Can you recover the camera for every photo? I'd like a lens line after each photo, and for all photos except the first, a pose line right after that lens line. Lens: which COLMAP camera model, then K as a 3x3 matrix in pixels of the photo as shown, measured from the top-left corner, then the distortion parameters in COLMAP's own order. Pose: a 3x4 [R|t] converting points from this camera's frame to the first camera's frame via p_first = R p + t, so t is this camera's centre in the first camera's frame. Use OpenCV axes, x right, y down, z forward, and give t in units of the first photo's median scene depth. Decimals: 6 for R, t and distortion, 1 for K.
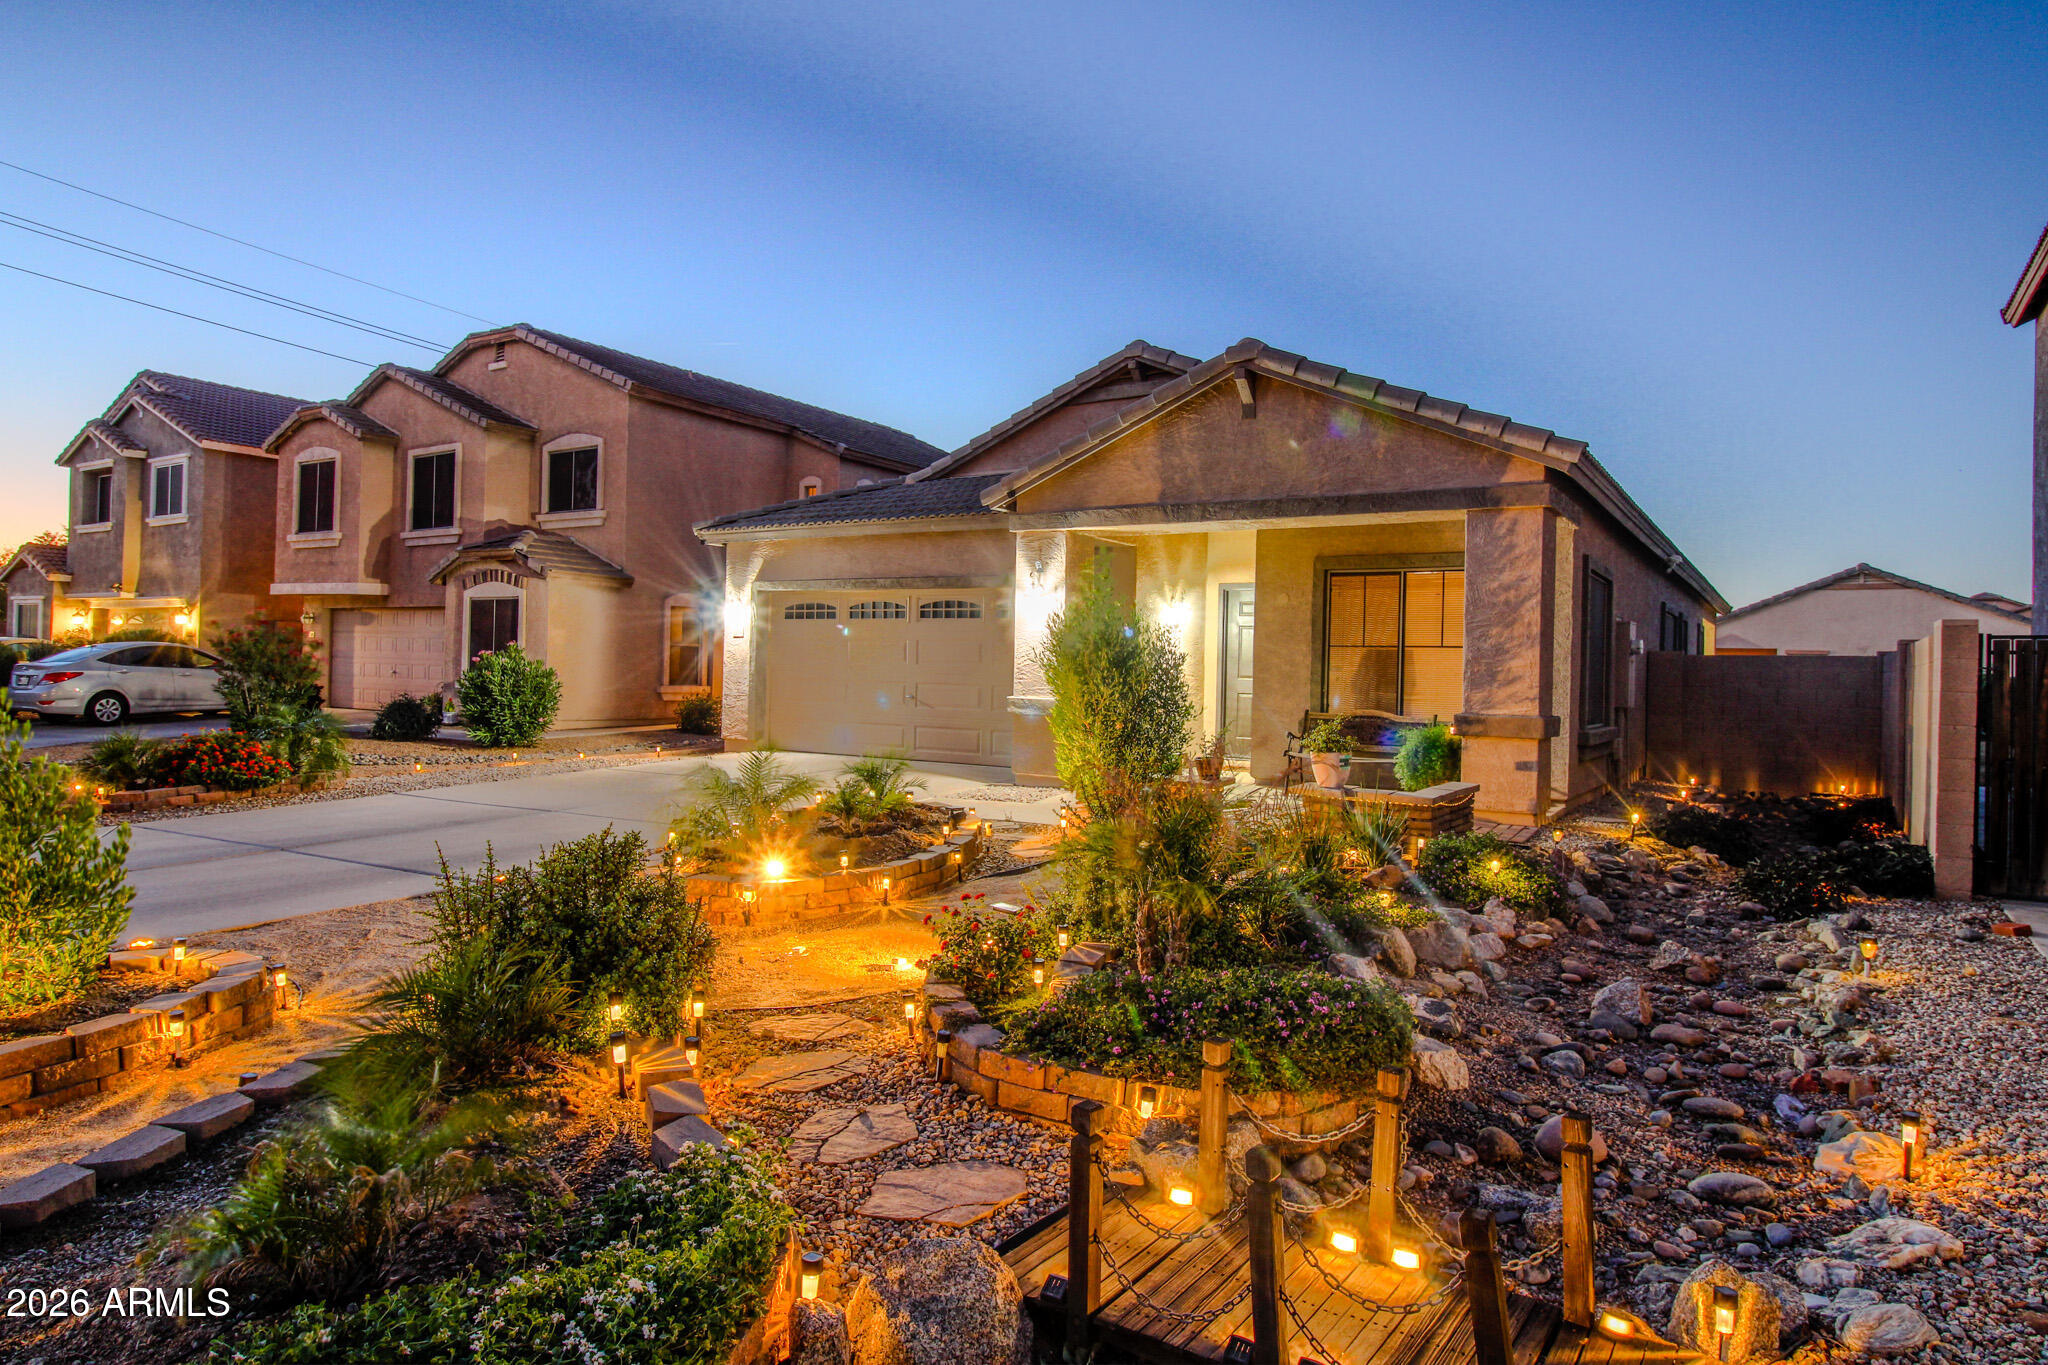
lens RADIAL K [[1206.2, 0, 1032.7], [0, 1206.2, 656.5], [0, 0, 1]] dist [0.005404, -0.009871]
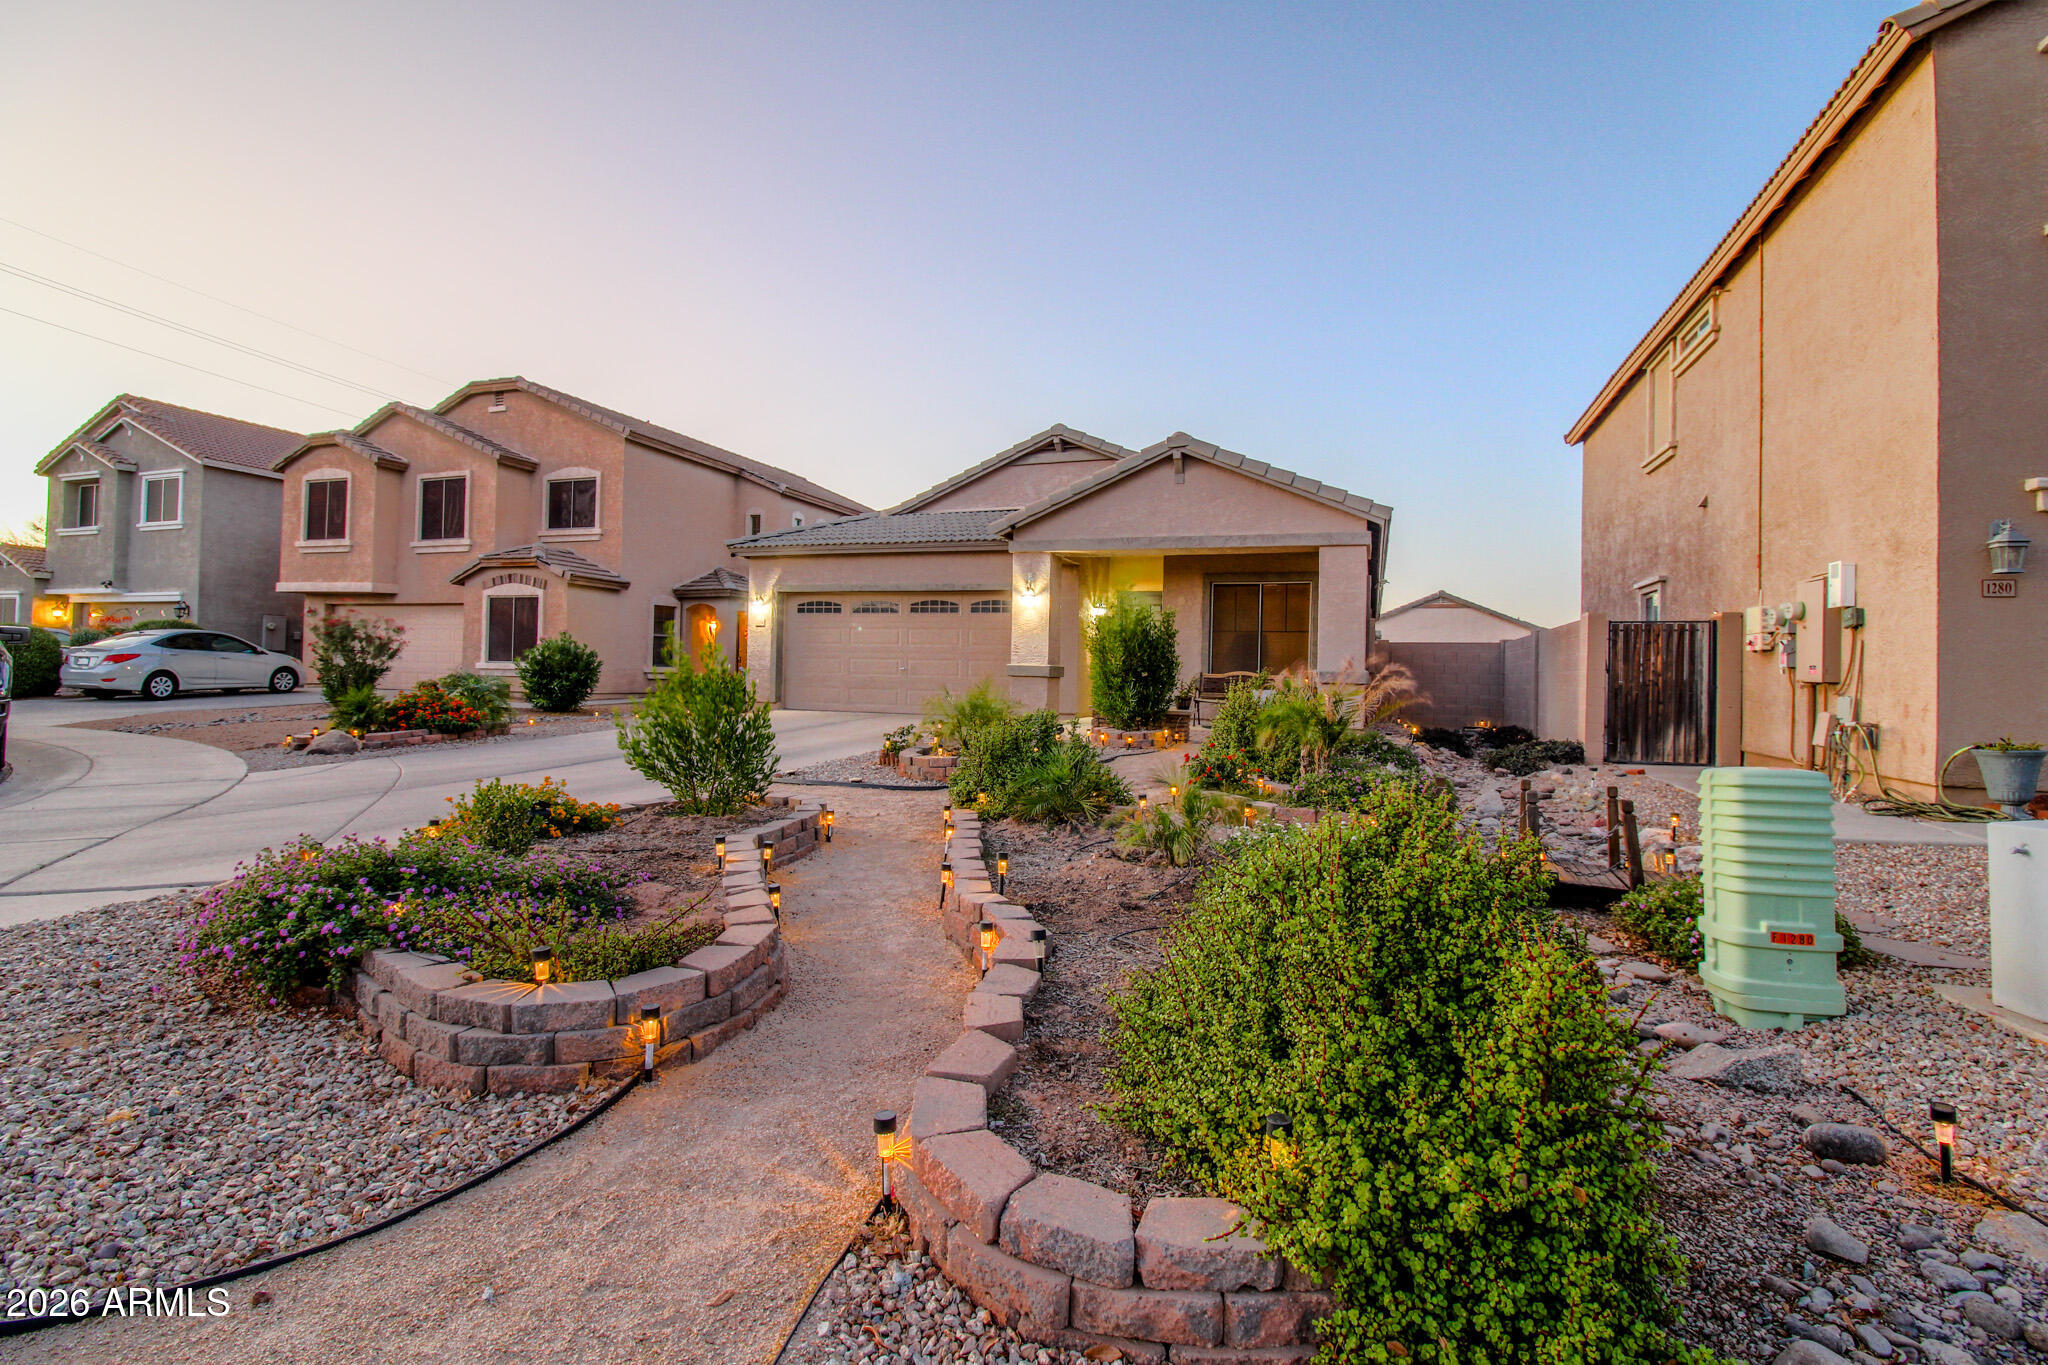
lens RADIAL K [[951.9, 0, 1031.3], [0, 951.9, 657.6], [0, 0, 1]] dist [0.000449, -0.013127]
pose [[0.974603, 0.001773, 0.223933, -0.264127], [-0.001782, 0.999998, -0.000162, 0.026542], [-0.223933, -0.000241, 0.974605, -0.146790]]
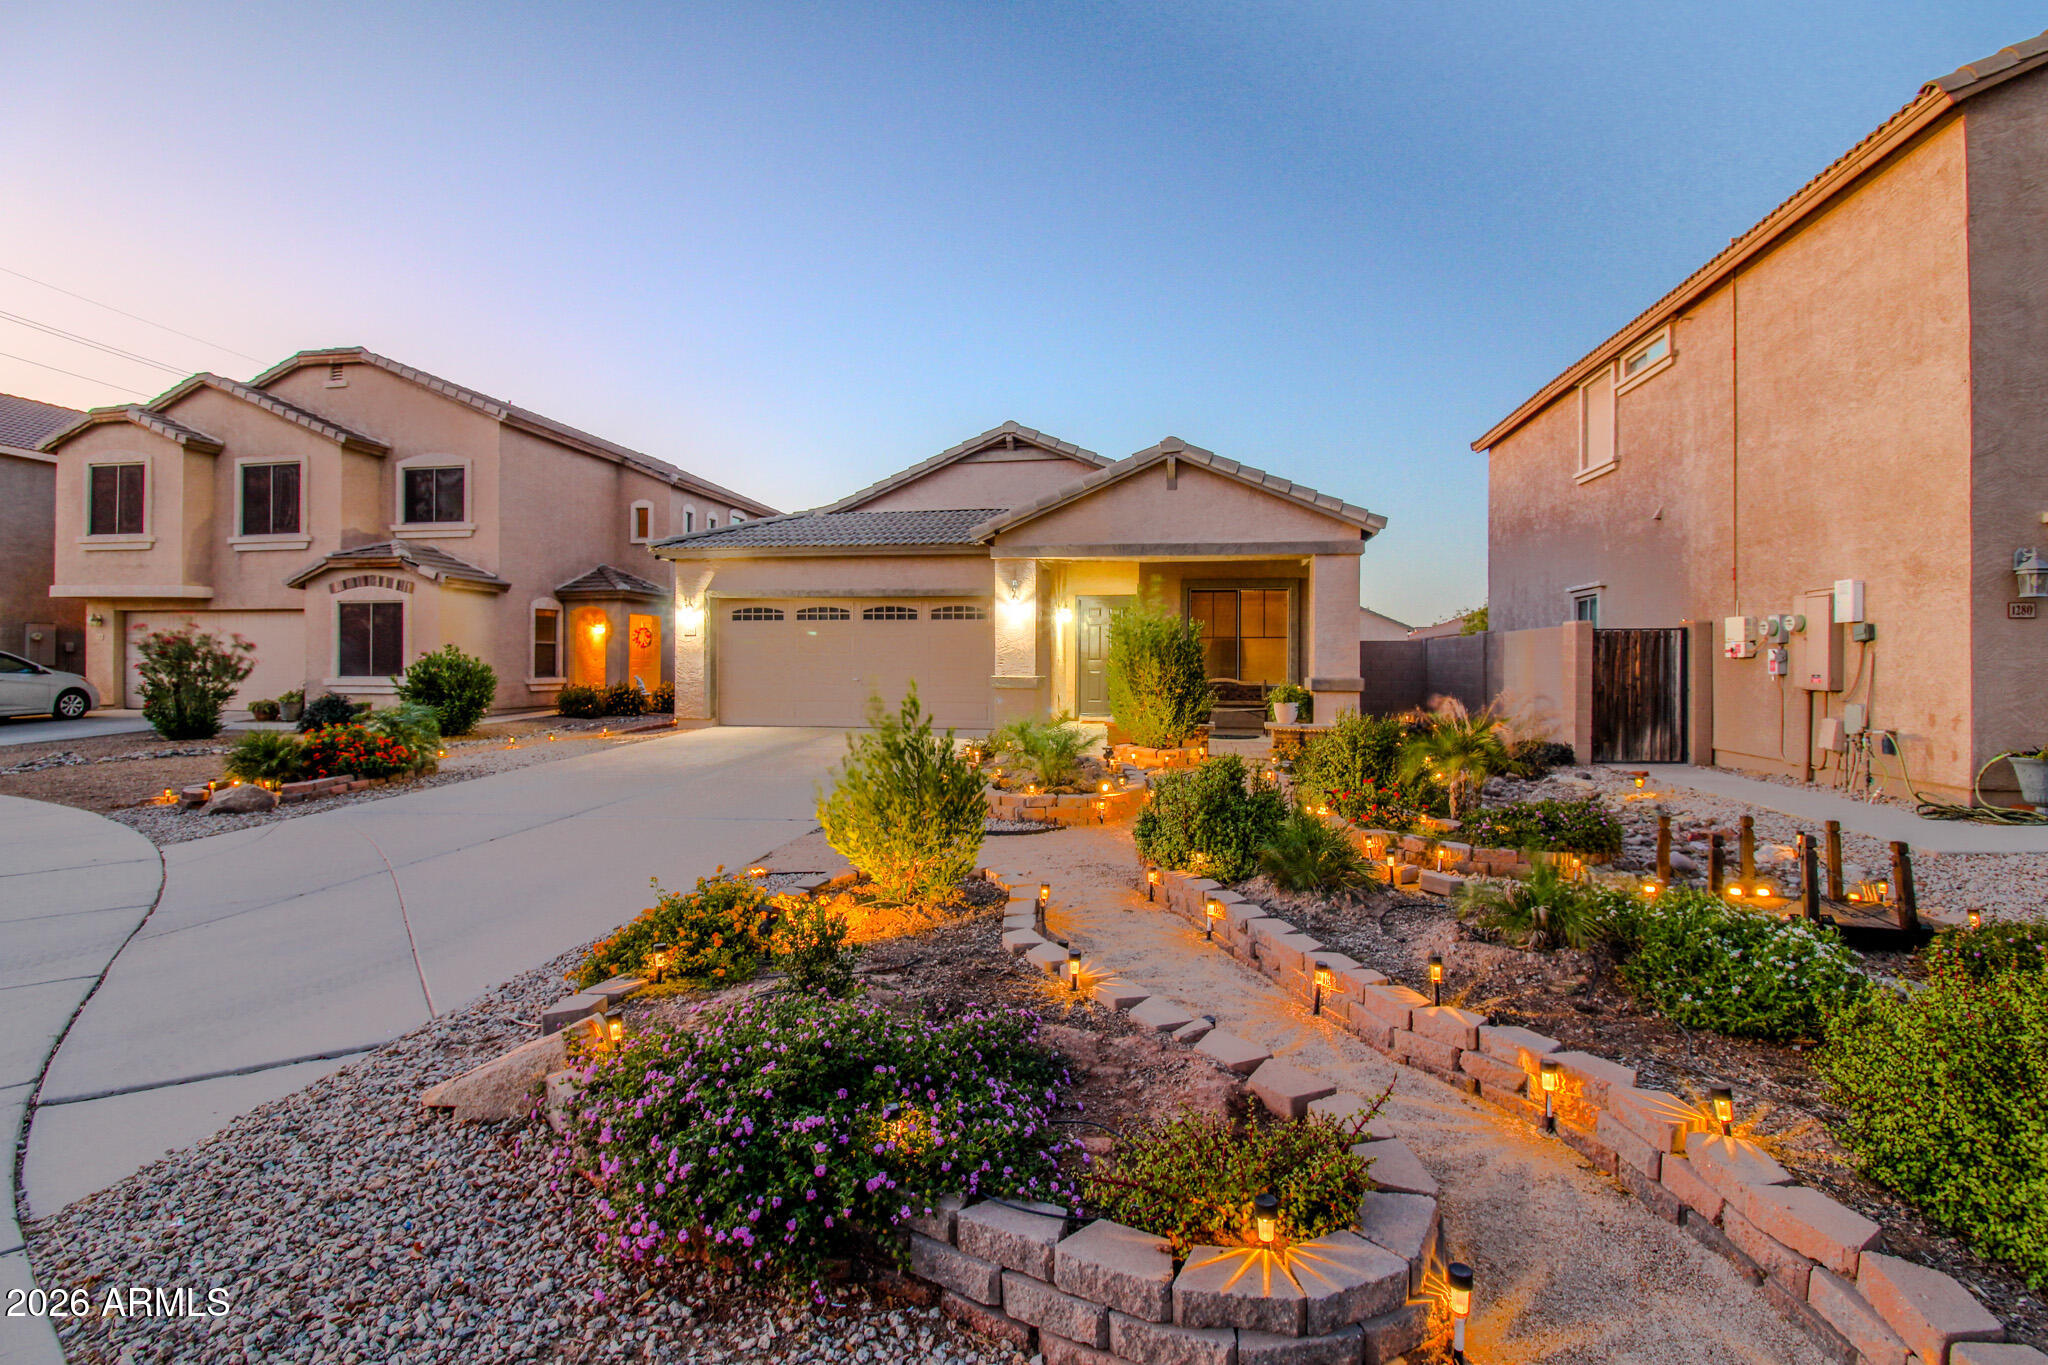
lens RADIAL K [[952.6, 0, 1029.9], [0, 952.6, 658.4], [0, 0, 1]] dist [0.001602, -0.014198]
pose [[0.920332, -0.018714, 0.390690, -0.430756], [0.013607, 0.999782, 0.015836, -0.004368], [-0.390901, -0.009258, 0.920386, -0.039930]]
